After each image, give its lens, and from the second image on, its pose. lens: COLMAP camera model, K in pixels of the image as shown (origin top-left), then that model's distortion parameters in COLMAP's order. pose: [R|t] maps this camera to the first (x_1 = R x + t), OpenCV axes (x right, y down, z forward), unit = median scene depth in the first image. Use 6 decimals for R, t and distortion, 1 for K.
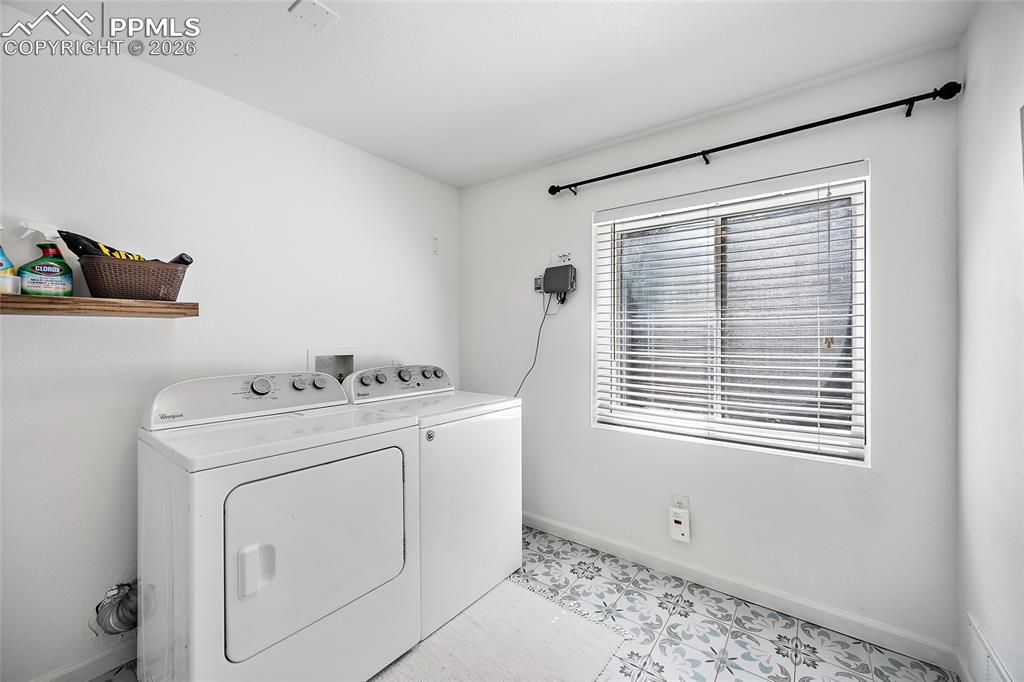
lens RADIAL K [[400.1, 0, 519.2], [0, 400.1, 336.2], [0, 0, 1]] dist [-0.001929, -0.000491]
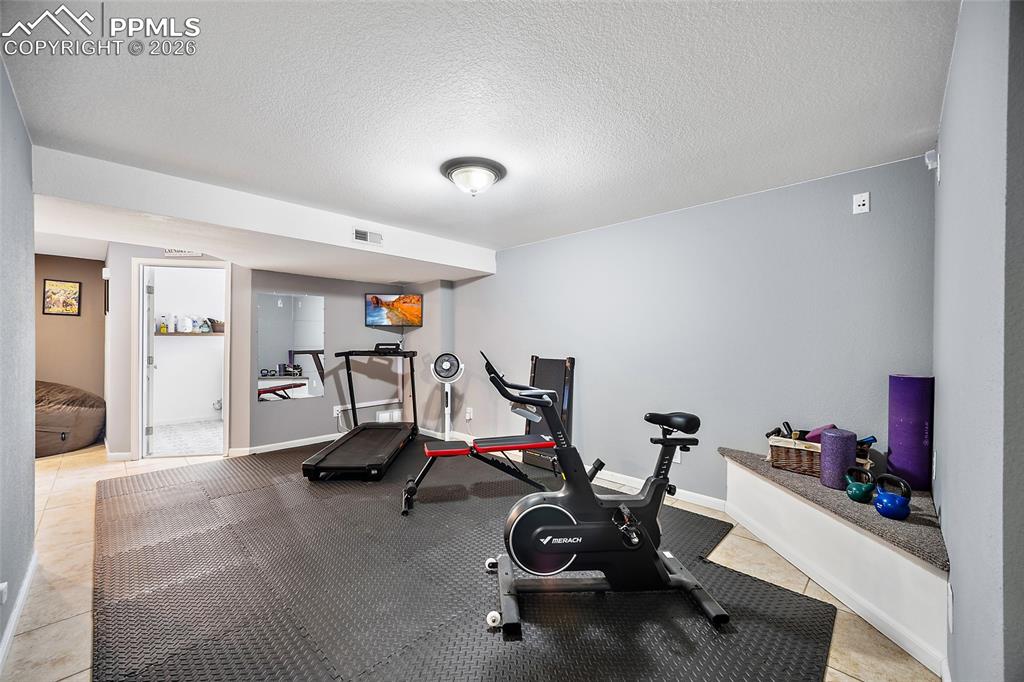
lens RADIAL K [[400.1, 0, 511.0], [0, 400.1, 339.5], [0, 0, 1]] dist [-0.001929, -0.000491]
pose [[0.992538, 0.005083, -0.121830, 2.117577], [-0.005816, 0.999967, -0.005663, -0.005635], [0.121797, 0.006329, 0.992535, -2.309529]]
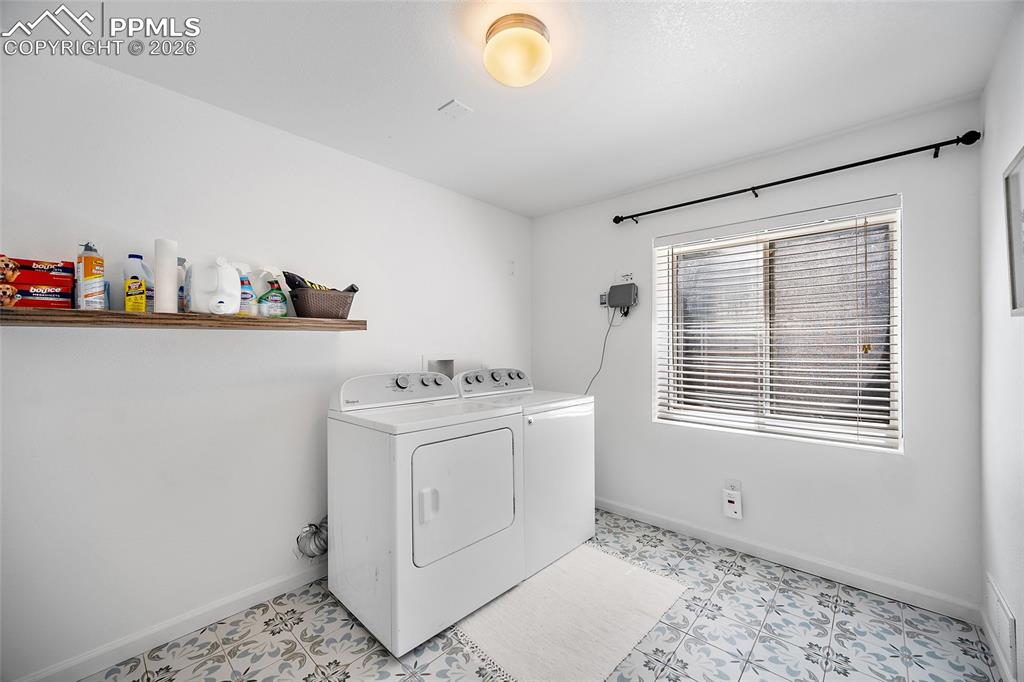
lens RADIAL K [[400.1, 0, 513.5], [0, 400.1, 344.0], [0, 0, 1]] dist [-0.001929, -0.000491]
pose [[0.994575, -0.002538, -0.103989, -0.125600], [0.002255, 0.999993, -0.002834, 0.002458], [0.103995, 0.002584, 0.994574, -0.255908]]
